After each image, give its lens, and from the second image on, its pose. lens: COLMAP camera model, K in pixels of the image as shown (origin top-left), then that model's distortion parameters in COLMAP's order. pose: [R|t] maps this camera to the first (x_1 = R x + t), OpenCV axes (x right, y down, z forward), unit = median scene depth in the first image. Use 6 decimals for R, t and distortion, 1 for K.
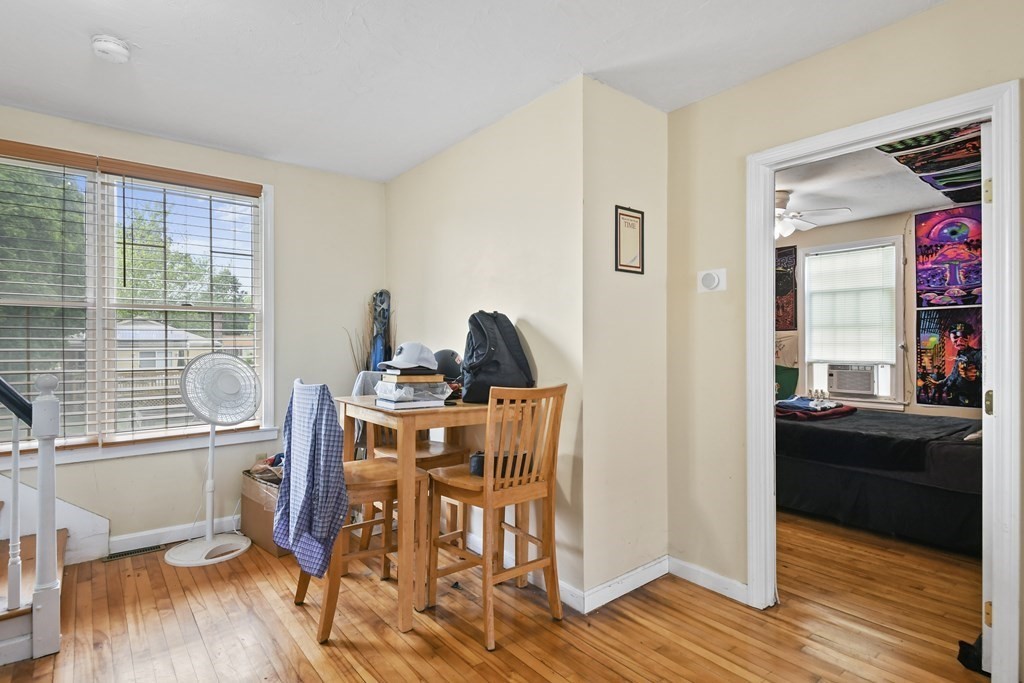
lens RADIAL K [[511.4, 0, 505.4], [0, 511.4, 341.6], [0, 0, 1]] dist [0.007335, -0.001057]
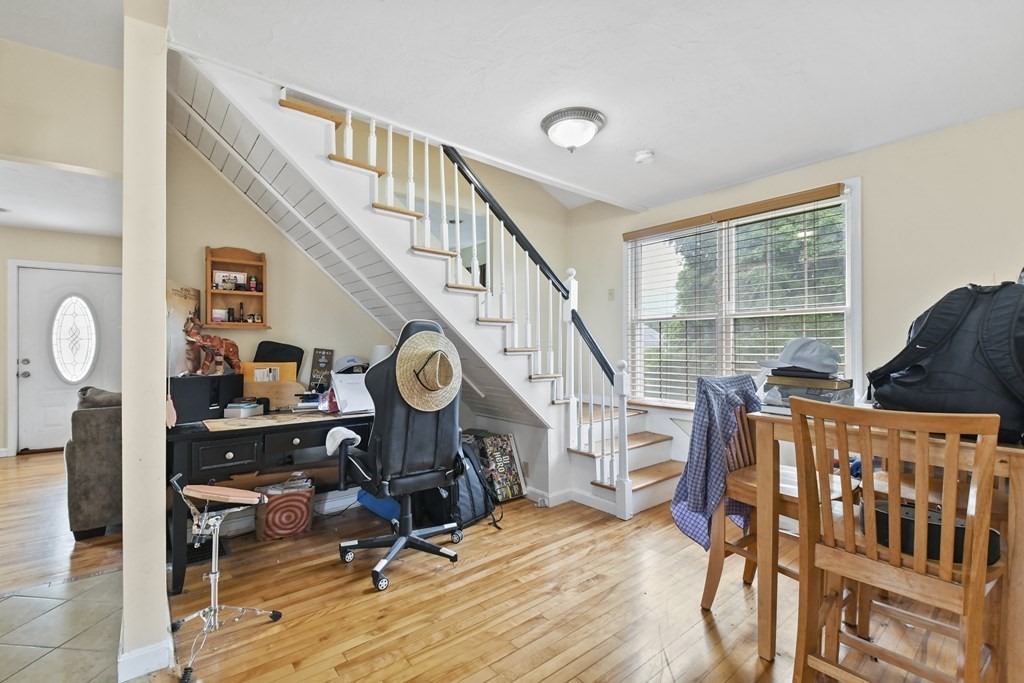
lens RADIAL K [[451.3, 0, 514.3], [0, 451.3, 343.8], [0, 0, 1]] dist [0.009597, -0.009698]
pose [[0.017966, -0.004745, -0.999827, 1.344355], [0.003761, 0.999982, -0.004678, 0.028119], [0.999832, -0.003676, 0.017984, 1.233796]]
